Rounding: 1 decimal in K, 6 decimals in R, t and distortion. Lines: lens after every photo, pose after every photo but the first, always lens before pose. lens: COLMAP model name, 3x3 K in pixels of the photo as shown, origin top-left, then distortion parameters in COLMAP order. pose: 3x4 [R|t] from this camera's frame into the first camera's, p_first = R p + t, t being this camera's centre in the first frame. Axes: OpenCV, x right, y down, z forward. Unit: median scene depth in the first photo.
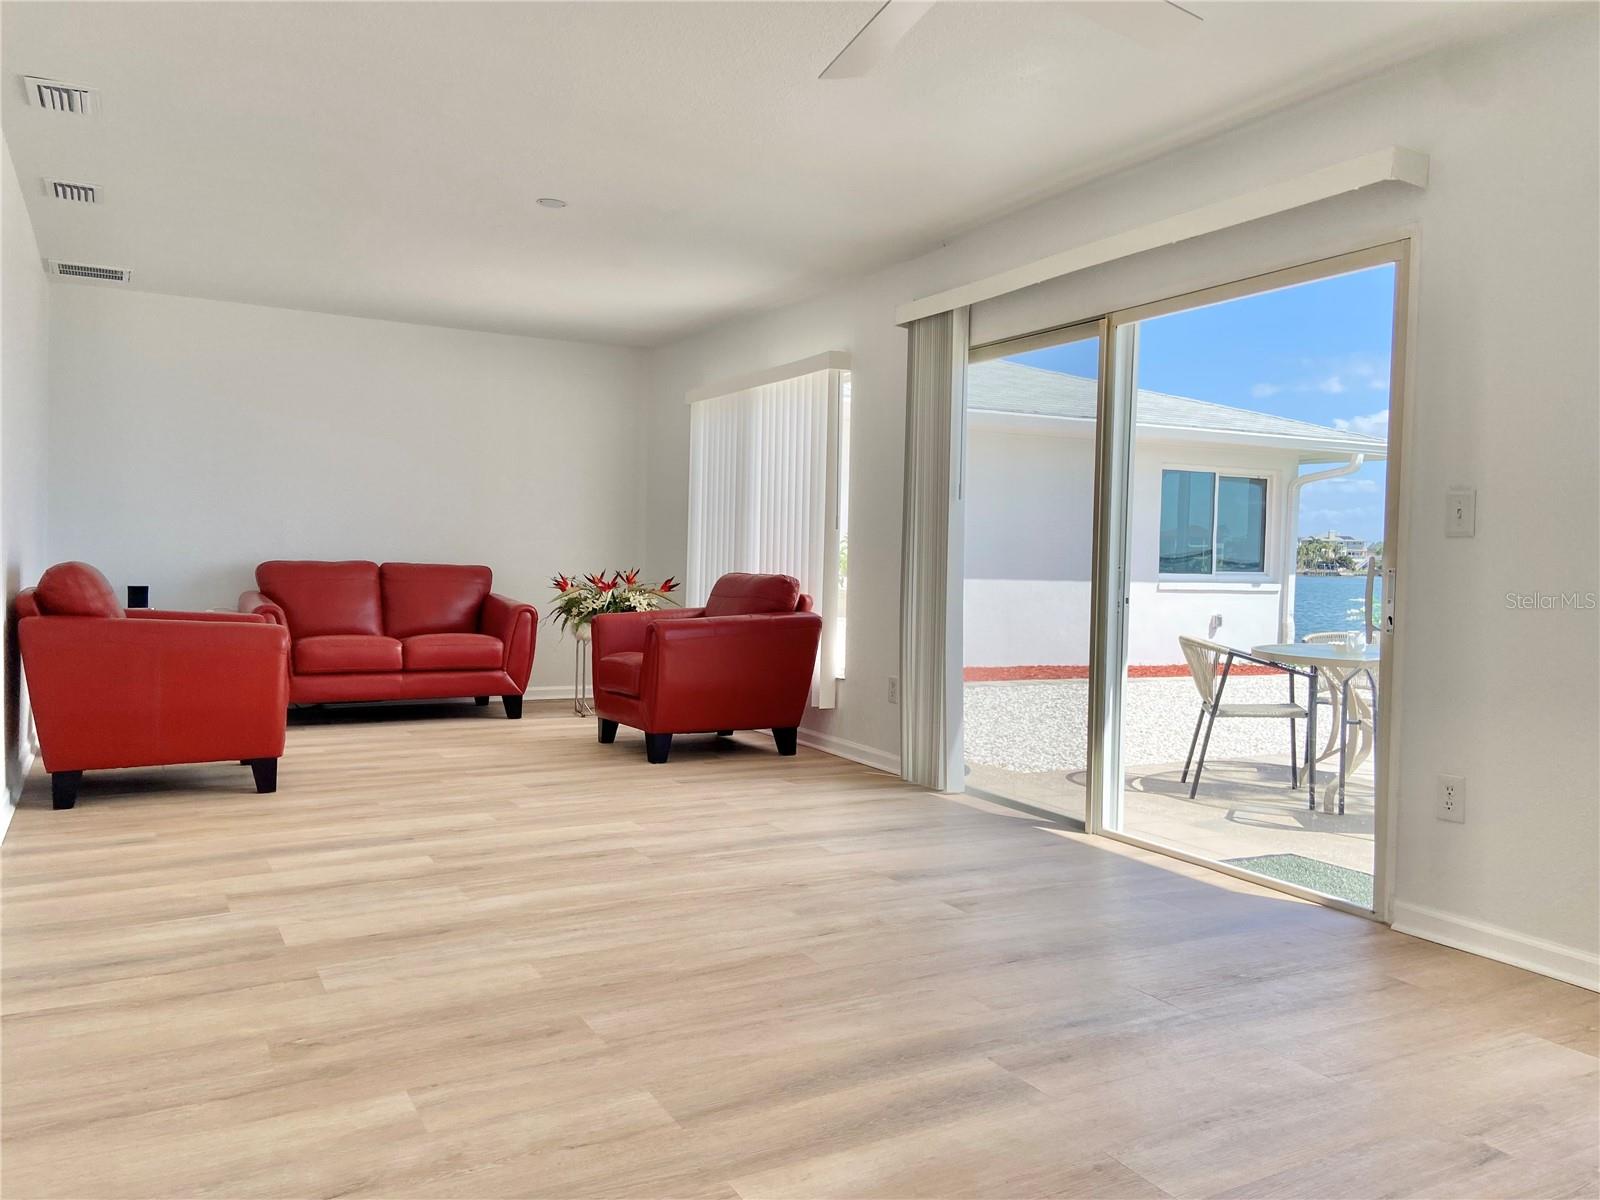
lens RADIAL K [[1195.8, 0, 807.0], [0, 1195.8, 590.1], [0, 0, 1]] dist [0.119619, -0.159685]
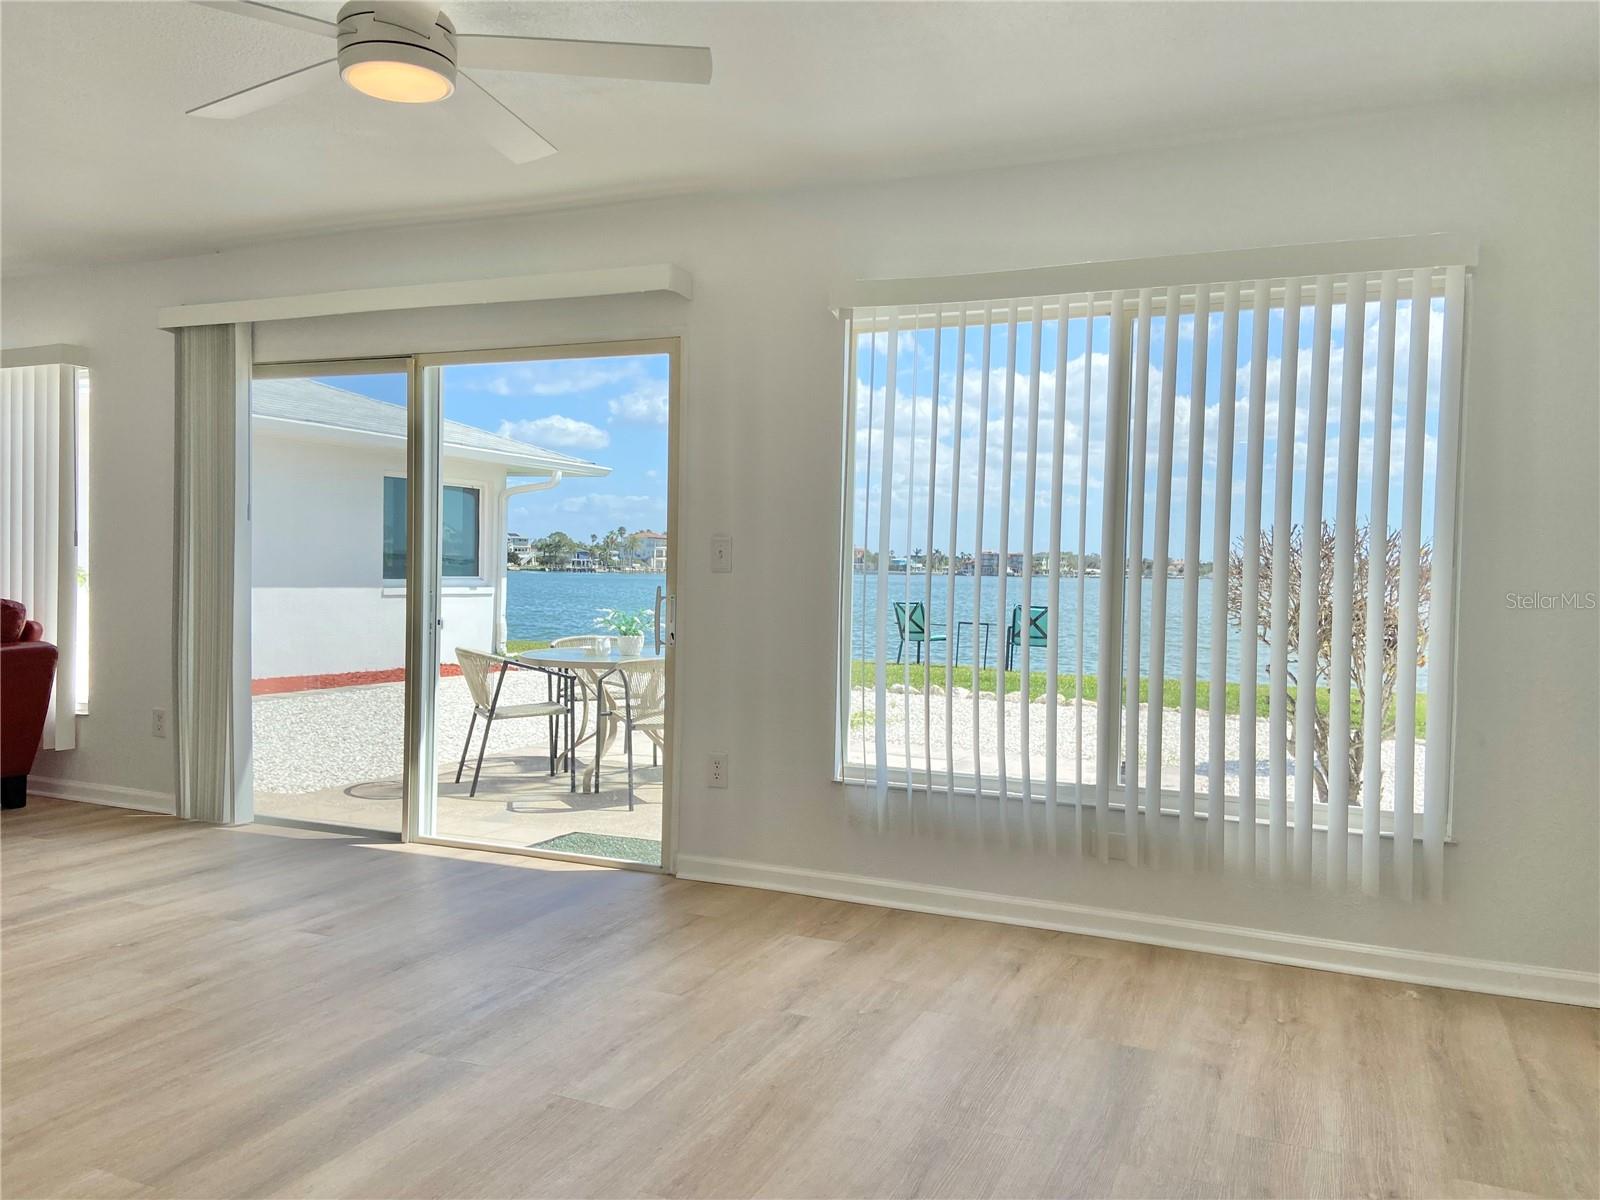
lens RADIAL K [[1190.5, 0, 815.8], [0, 1190.5, 600.0], [0, 0, 1]] dist [0.121893, -0.157478]
pose [[0.787994, -0.022371, 0.615277, -0.115638], [0.014759, 0.999739, 0.017447, -0.021997], [-0.615506, -0.004667, 0.788118, -0.051040]]
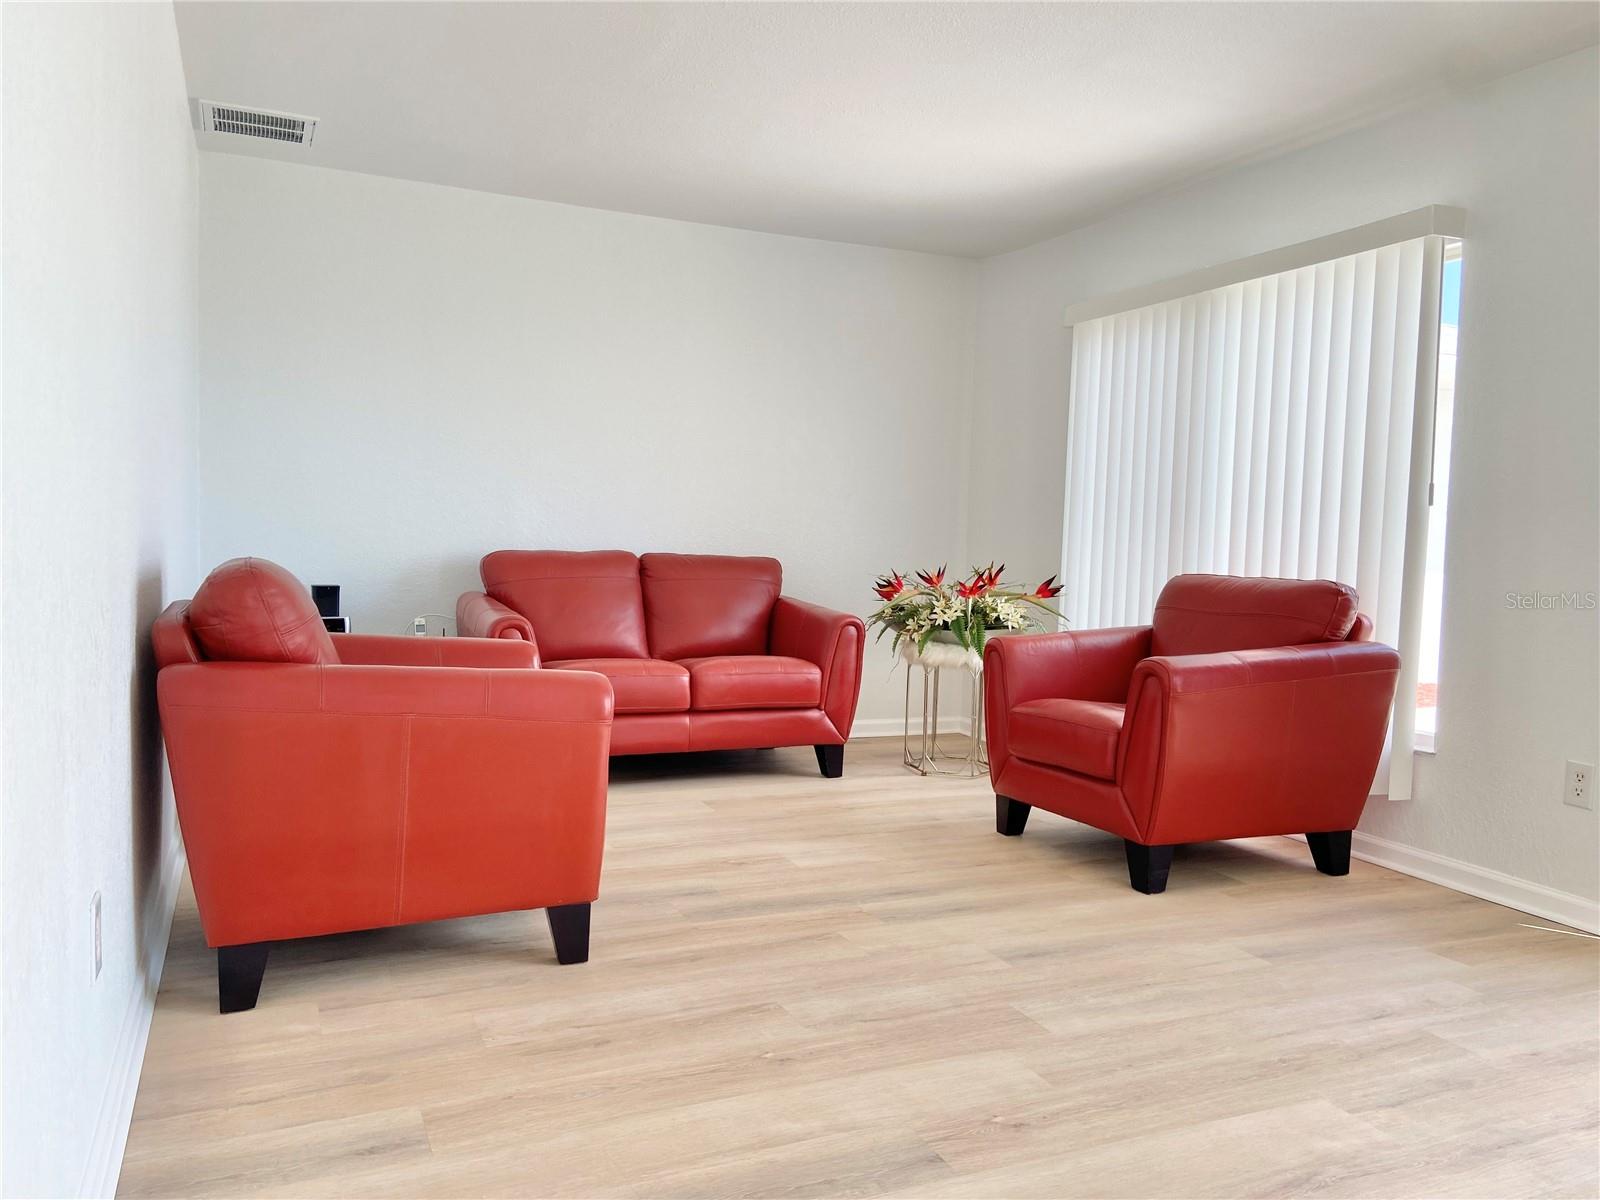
lens RADIAL K [[1190.5, 0, 815.8], [0, 1190.5, 600.0], [0, 0, 1]] dist [0.121893, -0.157478]
pose [[0.996626, 0.009665, -0.081500, -0.274293], [-0.007604, 0.999644, 0.025564, -0.019877], [0.081718, -0.024858, 0.996345, 0.429637]]
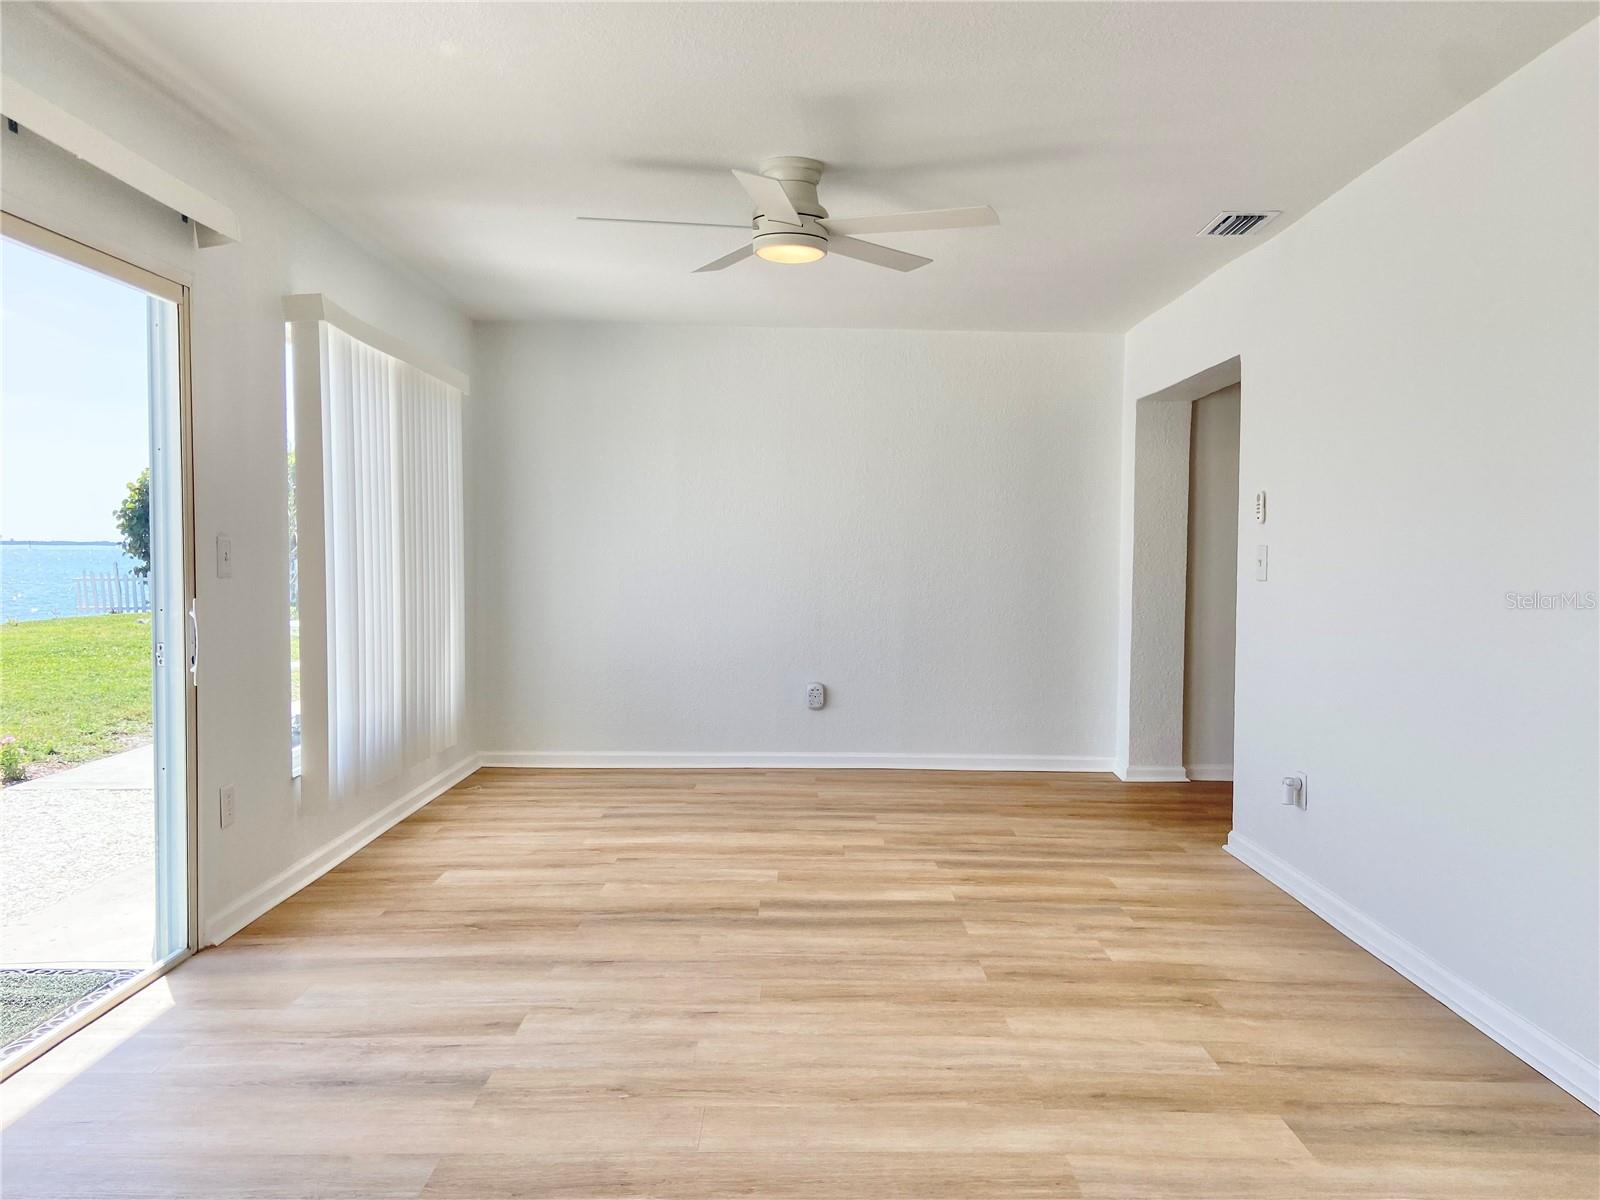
lens RADIAL K [[1195.8, 0, 807.0], [0, 1195.8, 590.1], [0, 0, 1]] dist [0.119619, -0.159685]
pose [[-0.874279, -0.047141, 0.483129, -0.315621], [-0.015736, 0.997503, 0.068855, -0.075730], [-0.485168, 0.052596, -0.872838, 1.114705]]
